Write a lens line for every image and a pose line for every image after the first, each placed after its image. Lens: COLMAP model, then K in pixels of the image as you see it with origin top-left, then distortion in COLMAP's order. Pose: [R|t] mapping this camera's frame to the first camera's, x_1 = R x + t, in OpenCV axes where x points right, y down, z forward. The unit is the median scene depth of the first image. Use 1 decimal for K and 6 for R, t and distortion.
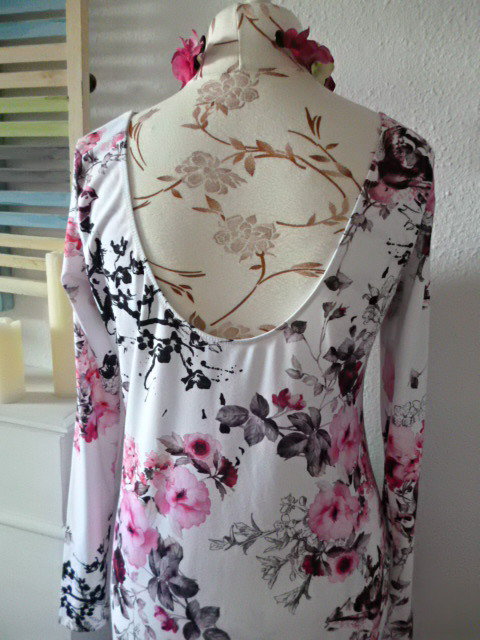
lens RADIAL K [[532.3, 0, 240.0], [0, 532.3, 320.0], [0, 0, 1]] dist [-0.022850, 0.001409]
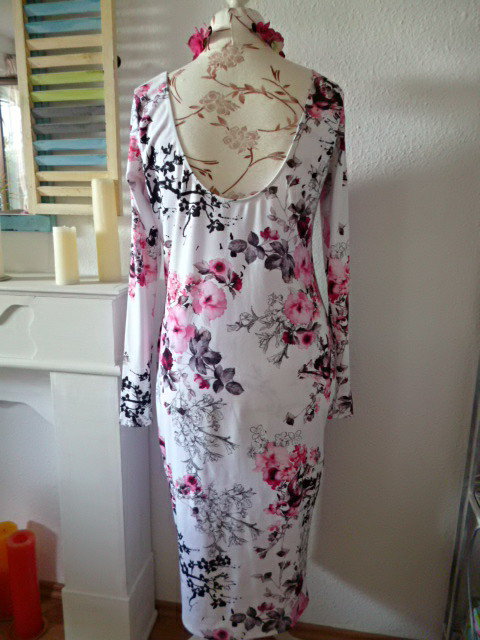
lens RADIAL K [[532.3, 0, 240.0], [0, 532.3, 320.0], [0, 0, 1]] dist [-0.022850, 0.001409]
pose [[0.994175, -0.056140, 0.092000, -0.176760], [0.056326, 0.998412, 0.000577, 0.413959], [-0.091886, 0.004609, 0.995759, -0.705858]]
